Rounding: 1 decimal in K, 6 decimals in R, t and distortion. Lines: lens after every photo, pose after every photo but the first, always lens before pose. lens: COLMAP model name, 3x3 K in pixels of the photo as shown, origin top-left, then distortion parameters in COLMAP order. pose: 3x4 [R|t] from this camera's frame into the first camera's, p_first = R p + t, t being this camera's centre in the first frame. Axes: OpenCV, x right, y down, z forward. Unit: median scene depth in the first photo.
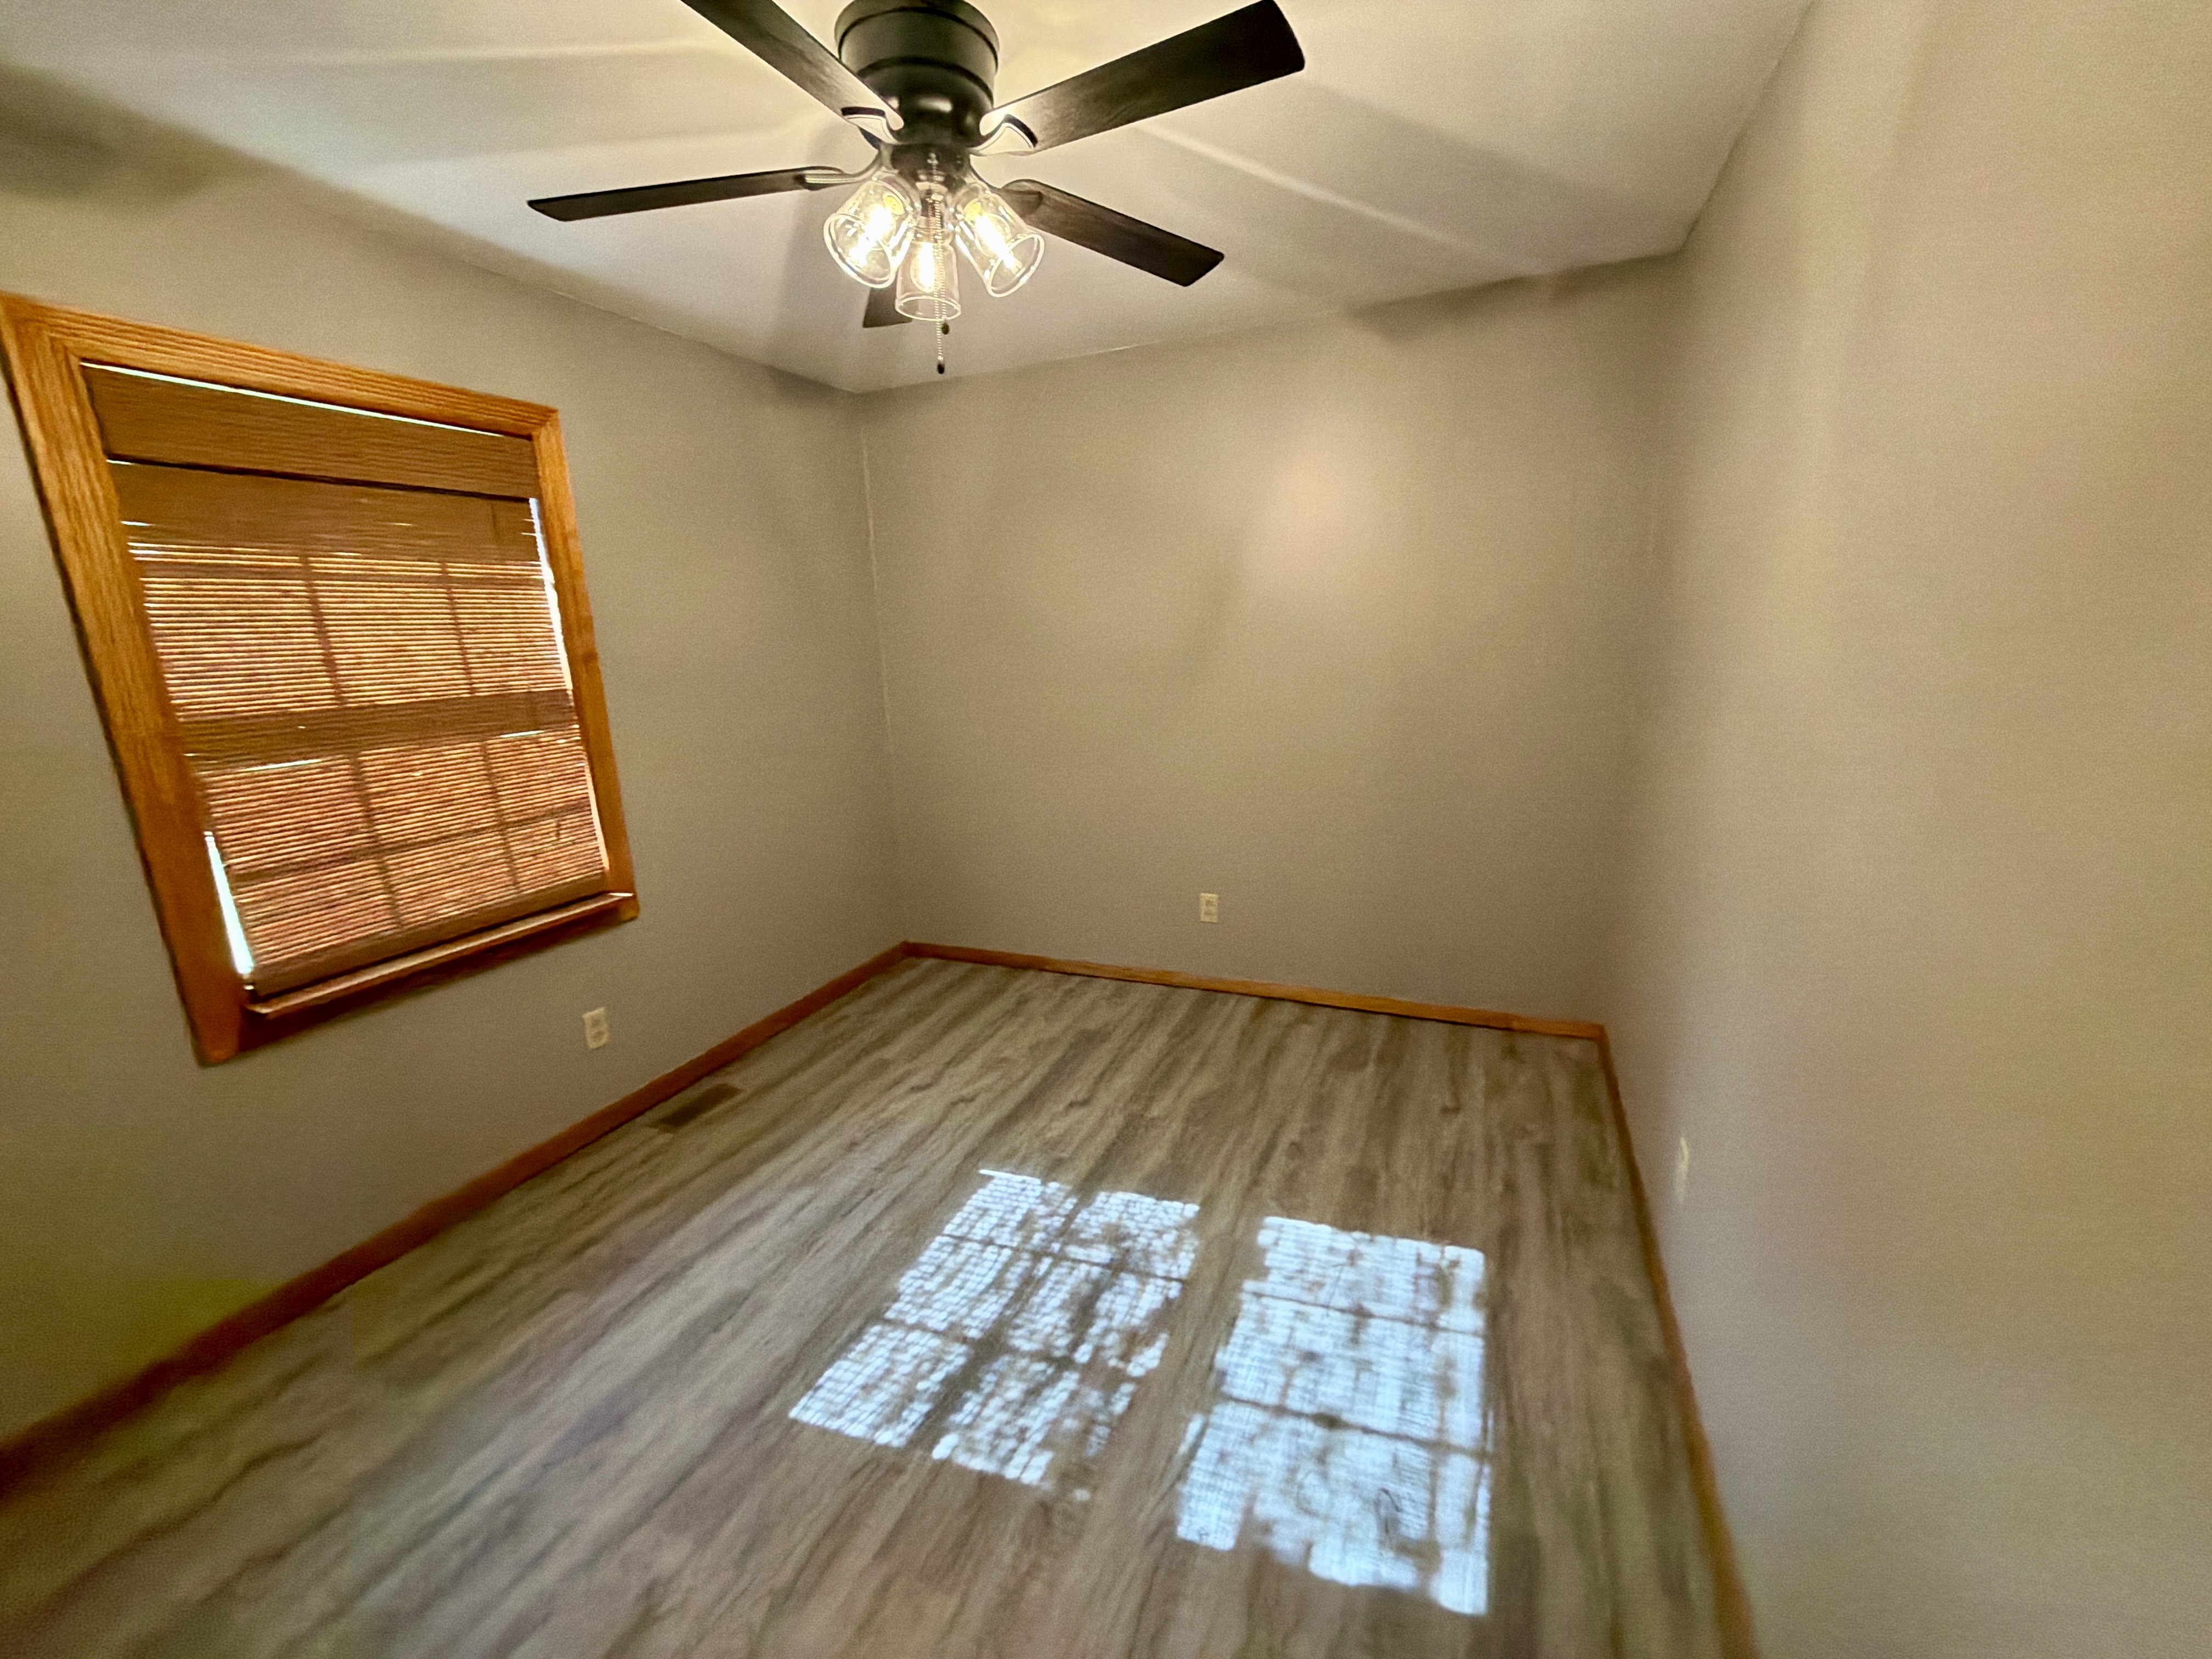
lens RADIAL K [[885.1, 0, 1101.7], [0, 885.1, 825.8], [0, 0, 1]] dist [-0.000888, 0.000551]
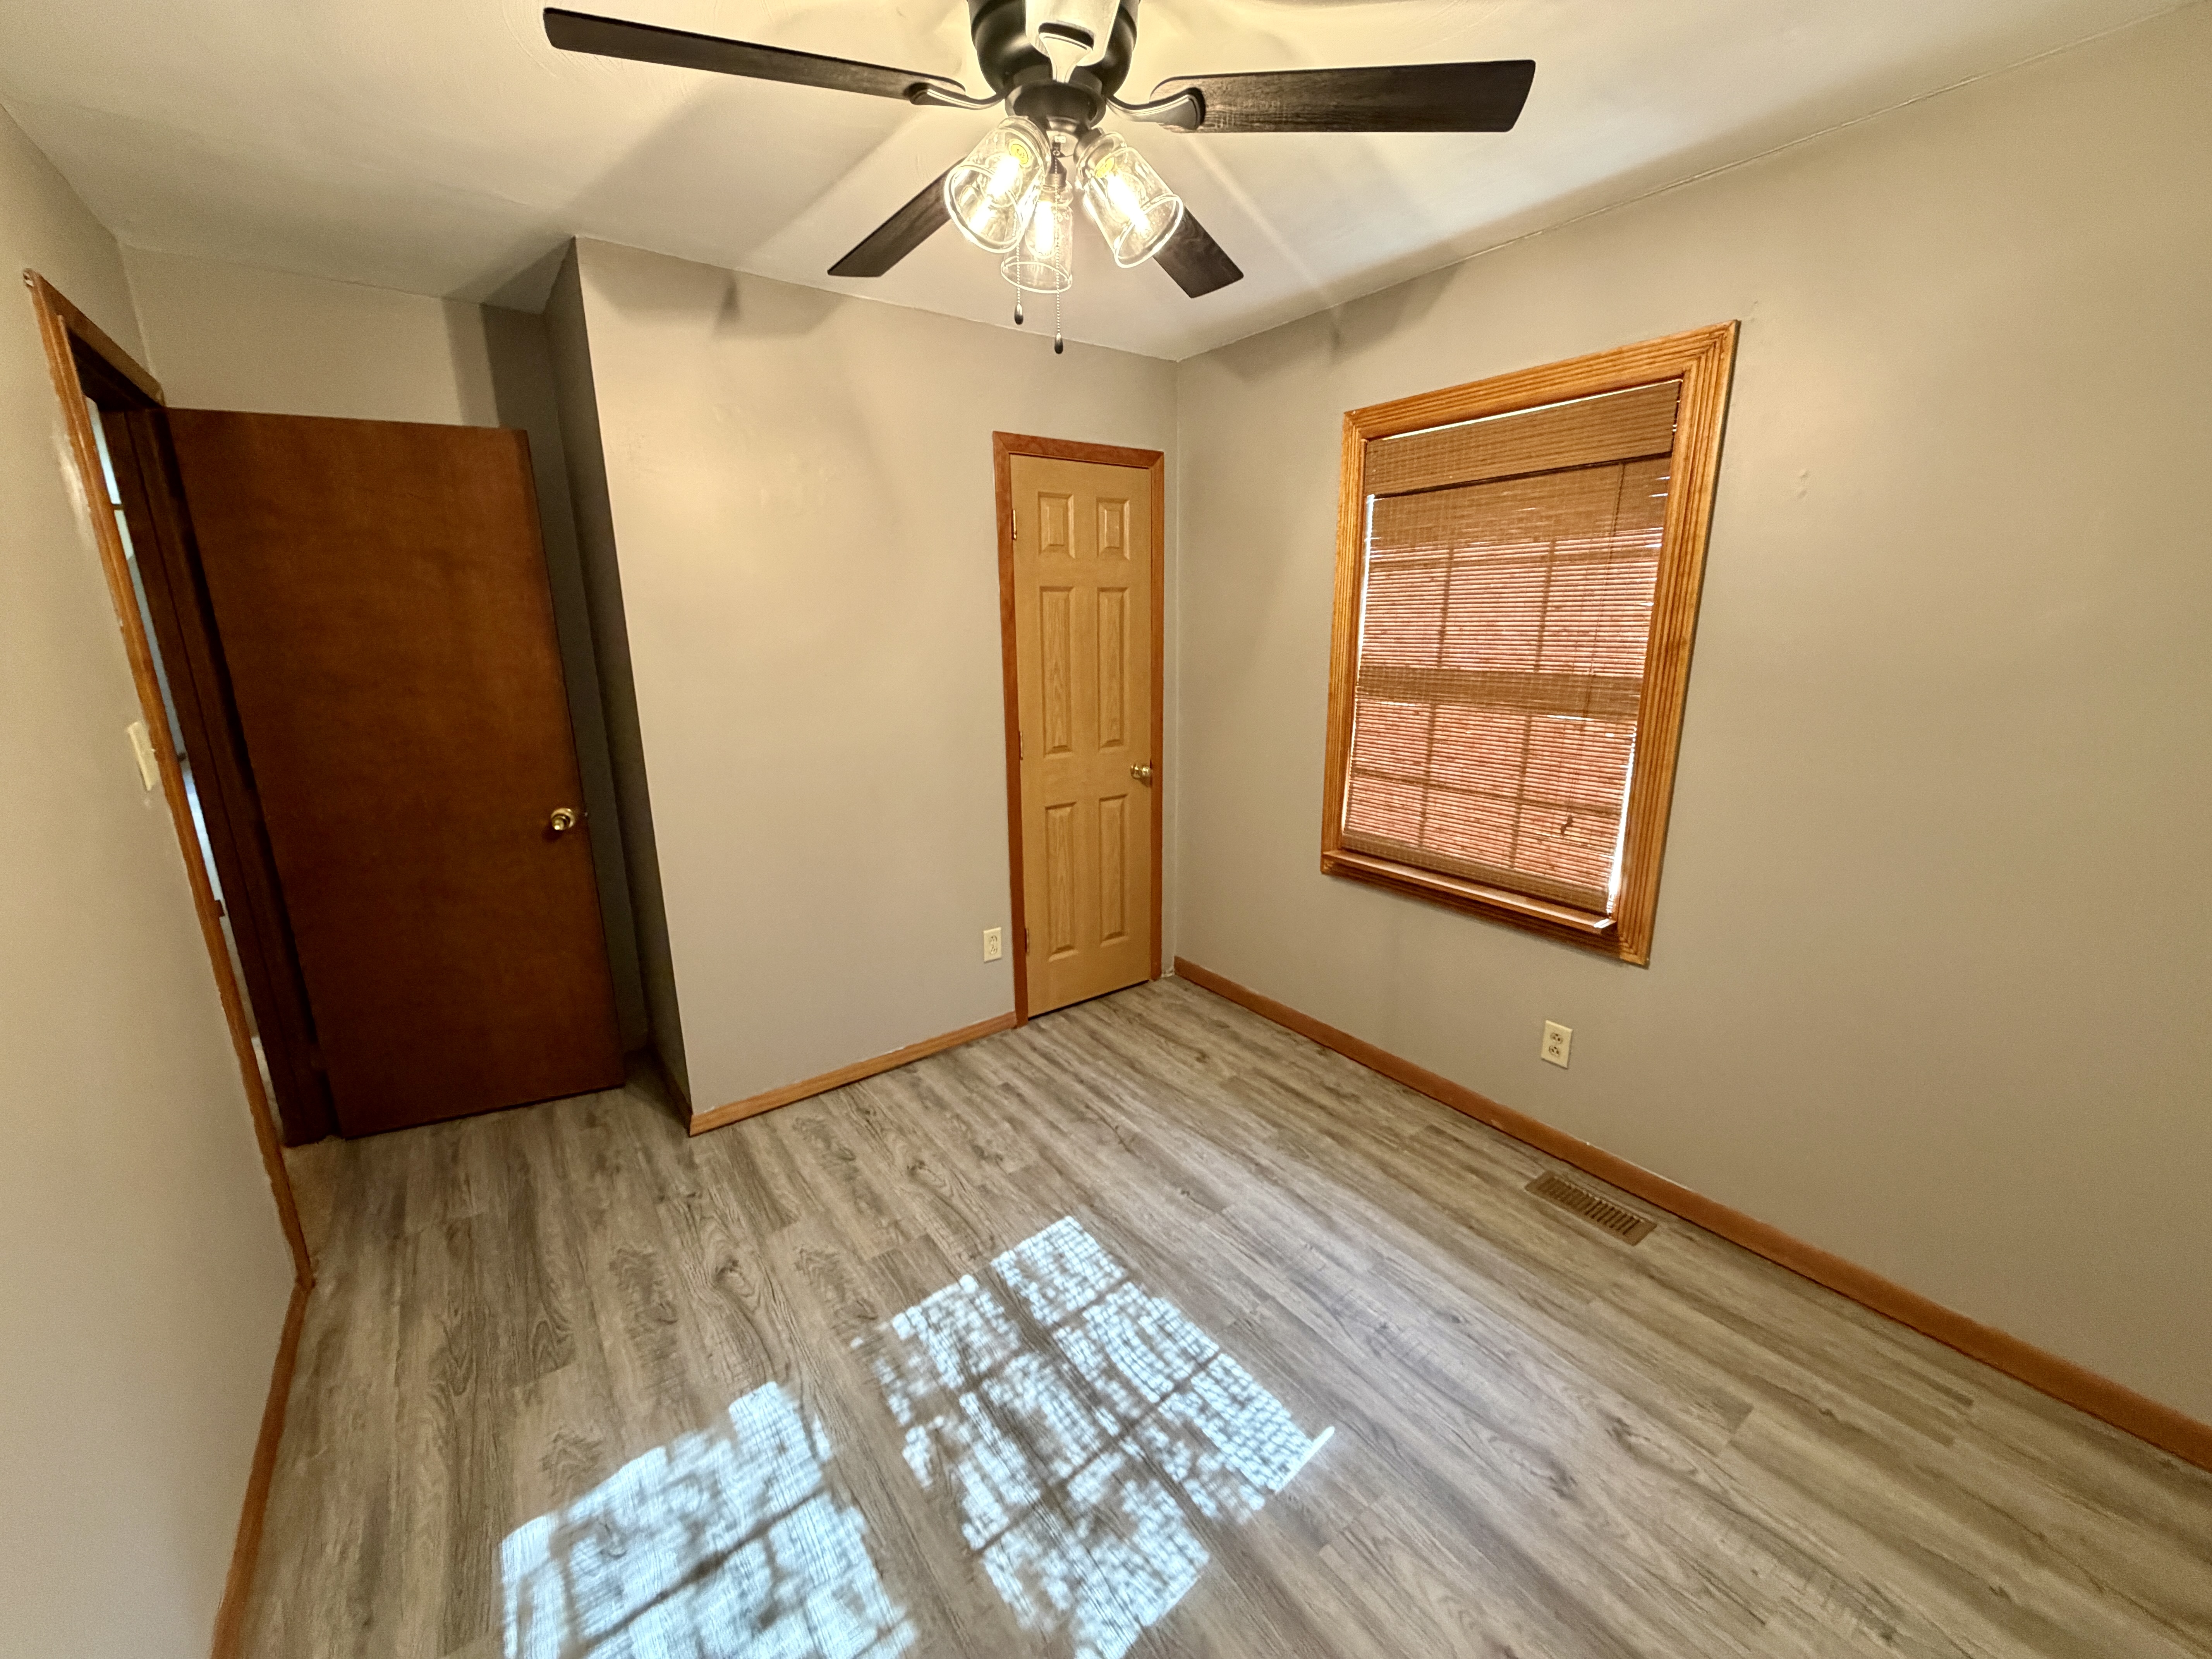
lens RADIAL K [[885.1, 0, 1097.3], [0, 885.1, 828.3], [0, 0, 1]] dist [-0.000888, 0.000551]
pose [[-0.511958, 0.242306, -0.824128, 0.478758], [-0.158955, 0.916101, 0.368092, -0.302995], [0.844175, 0.319447, -0.430490, 1.166958]]
